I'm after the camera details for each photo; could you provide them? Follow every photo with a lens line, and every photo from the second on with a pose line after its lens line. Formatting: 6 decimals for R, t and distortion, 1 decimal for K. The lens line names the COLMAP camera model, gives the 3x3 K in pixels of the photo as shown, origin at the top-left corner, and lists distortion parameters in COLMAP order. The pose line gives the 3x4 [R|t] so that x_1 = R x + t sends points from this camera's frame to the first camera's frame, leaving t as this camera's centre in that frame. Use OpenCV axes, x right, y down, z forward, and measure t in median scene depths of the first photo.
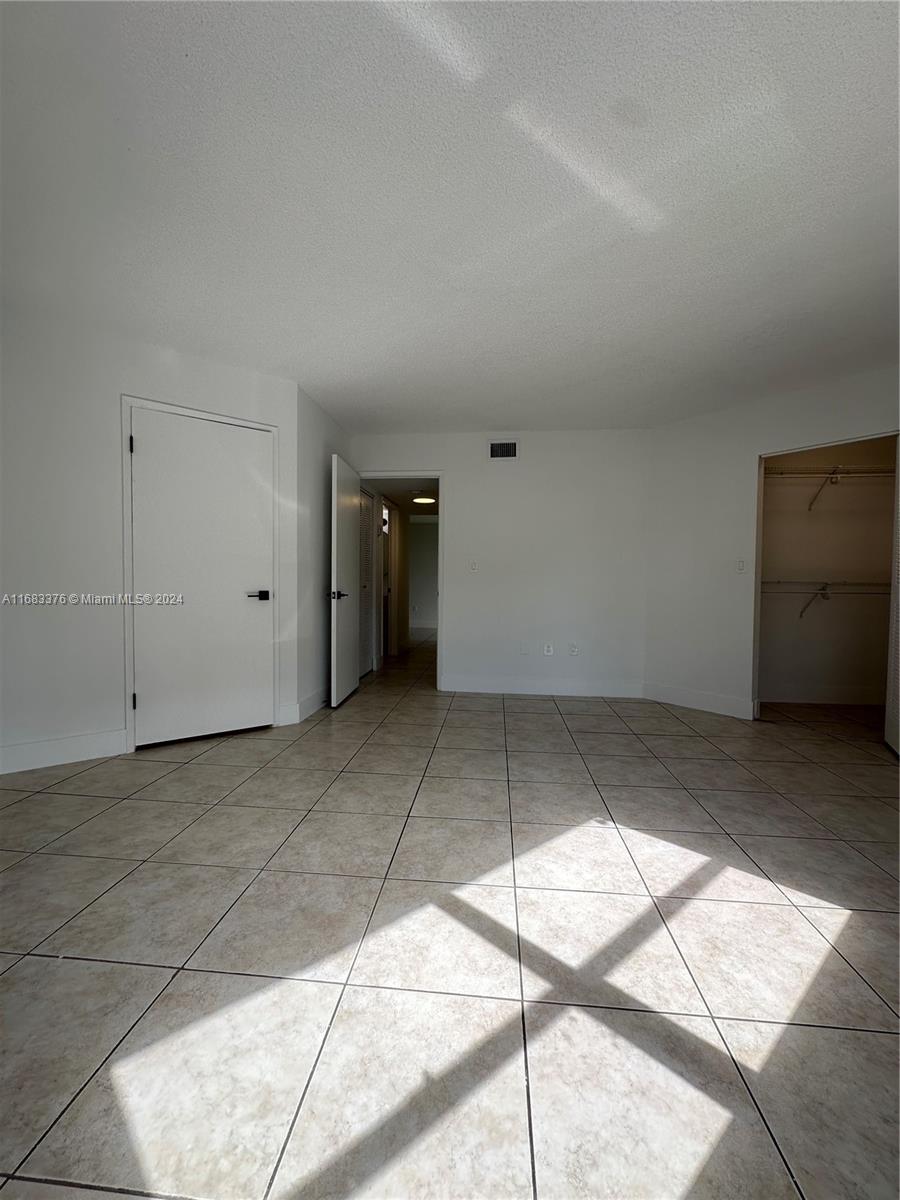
lens RADIAL K [[481.9, 0, 450.0], [0, 481.9, 600.0], [0, 0, 1]] dist [-0.000424, 0.000125]
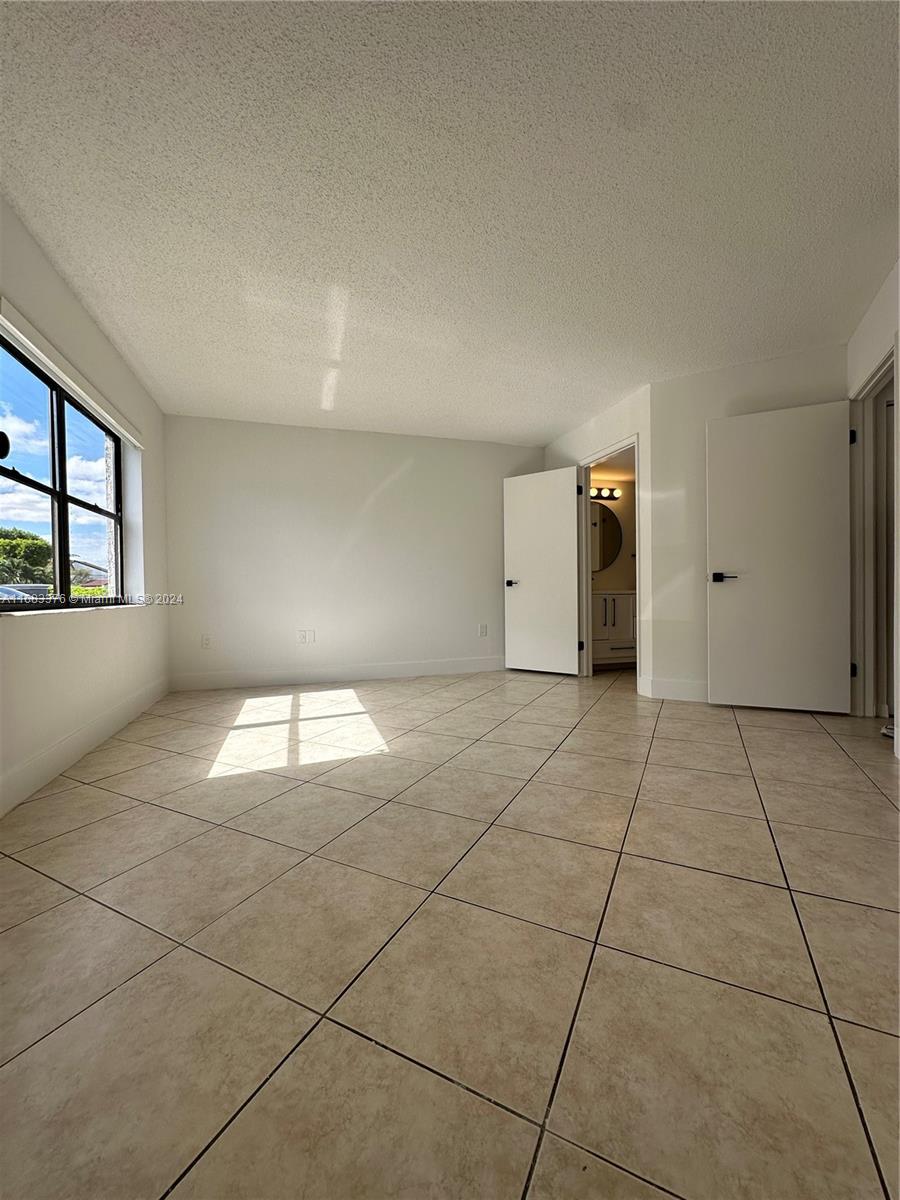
lens RADIAL K [[481.9, 0, 450.0], [0, 481.9, 600.0], [0, 0, 1]] dist [-0.000424, 0.000125]
pose [[-0.368503, 0.008833, -0.929585, 1.680606], [-0.022297, 0.999583, 0.018336, 0.057236], [0.929359, 0.027484, -0.368153, 1.937759]]
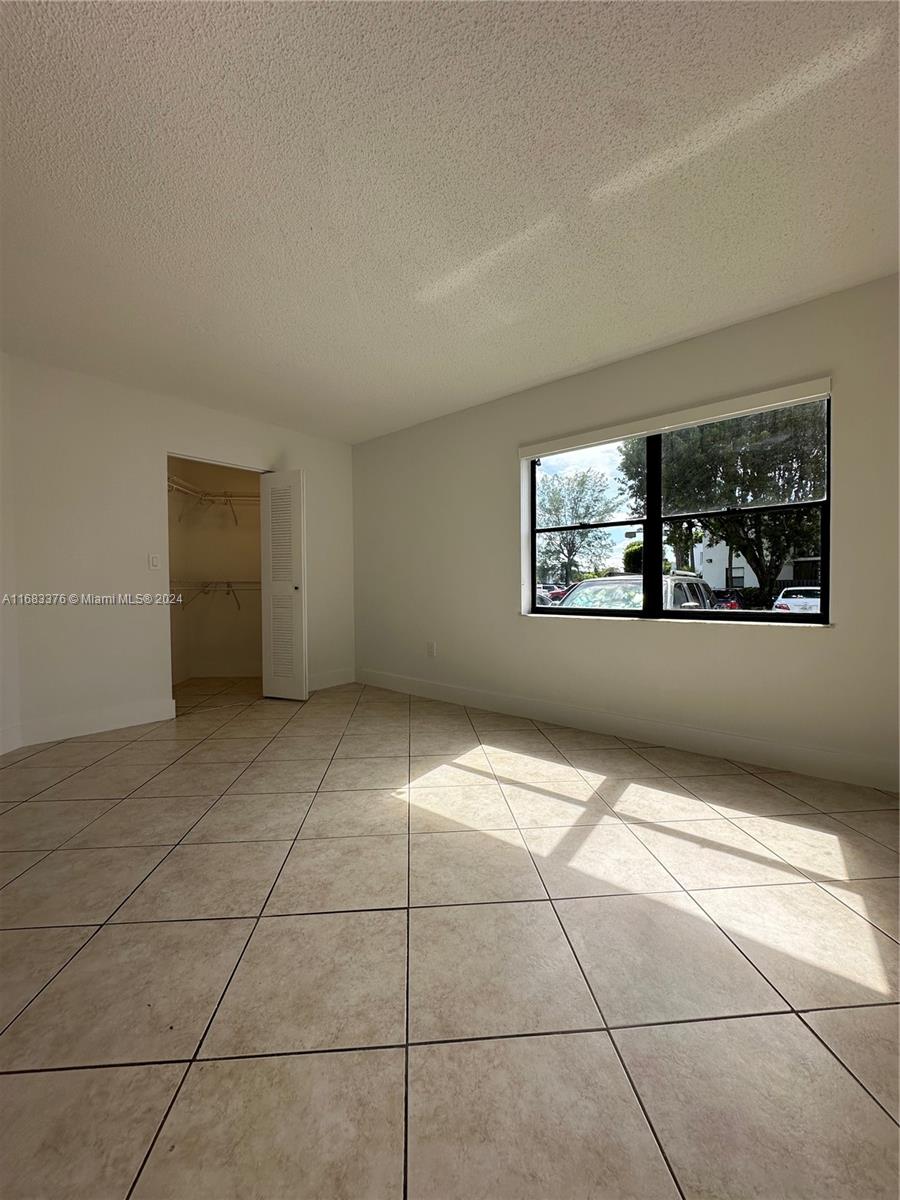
lens RADIAL K [[479.4, 0, 450.0], [0, 479.4, 600.0], [0, 0, 1]] dist [-0.006994, -0.000020]
pose [[-0.176010, -0.032883, 0.983839, -0.934621], [0.037723, 0.998482, 0.040121, -0.028023], [-0.983665, 0.044175, -0.174502, 1.272292]]
